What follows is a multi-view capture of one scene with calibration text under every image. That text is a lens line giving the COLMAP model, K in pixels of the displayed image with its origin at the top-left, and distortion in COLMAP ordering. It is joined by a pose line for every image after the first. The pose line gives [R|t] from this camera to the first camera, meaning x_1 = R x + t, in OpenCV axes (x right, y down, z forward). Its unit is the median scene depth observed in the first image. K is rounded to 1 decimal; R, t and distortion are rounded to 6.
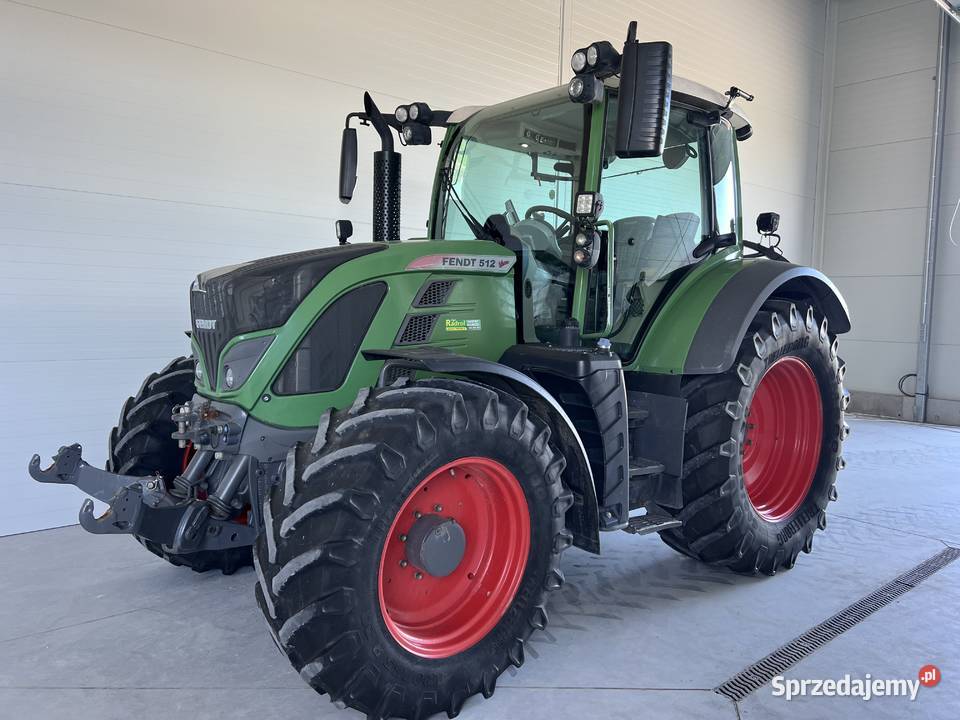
lens RADIAL K [[729.5, 0, 476.6], [0, 729.5, 357.1], [0, 0, 1]] dist [0.112090, -0.176973]
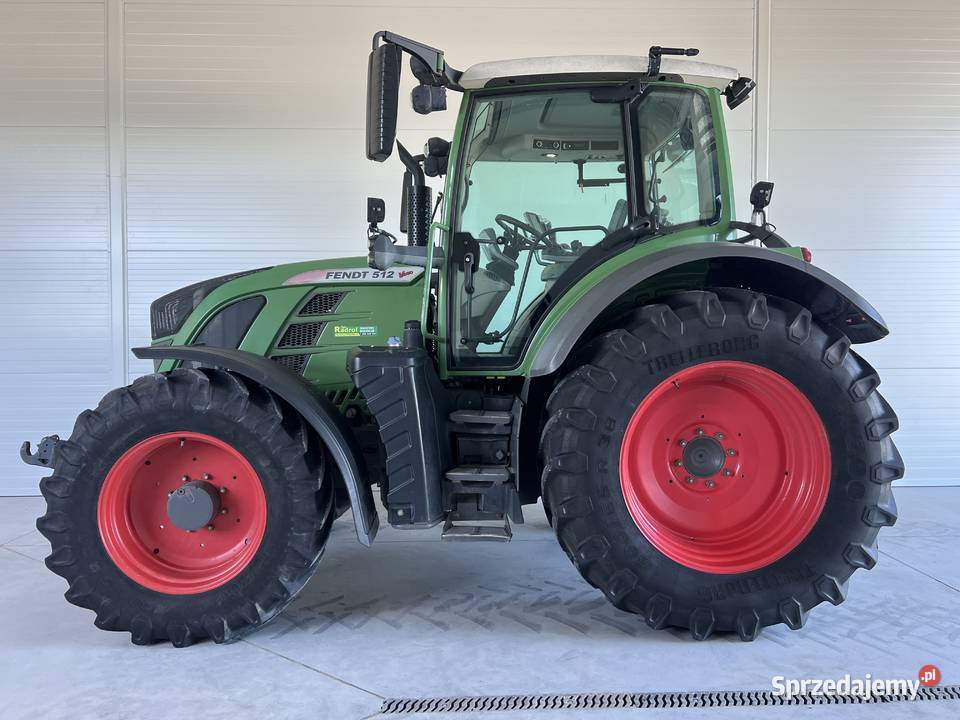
lens RADIAL K [[729.5, 0, 476.6], [0, 729.5, 357.1], [0, 0, 1]] dist [0.112090, -0.176973]
pose [[0.767964, -0.015115, -0.640315, 0.836368], [-0.023981, 0.998342, -0.052328, 0.048984], [0.640044, 0.055541, 0.766328, 0.266606]]
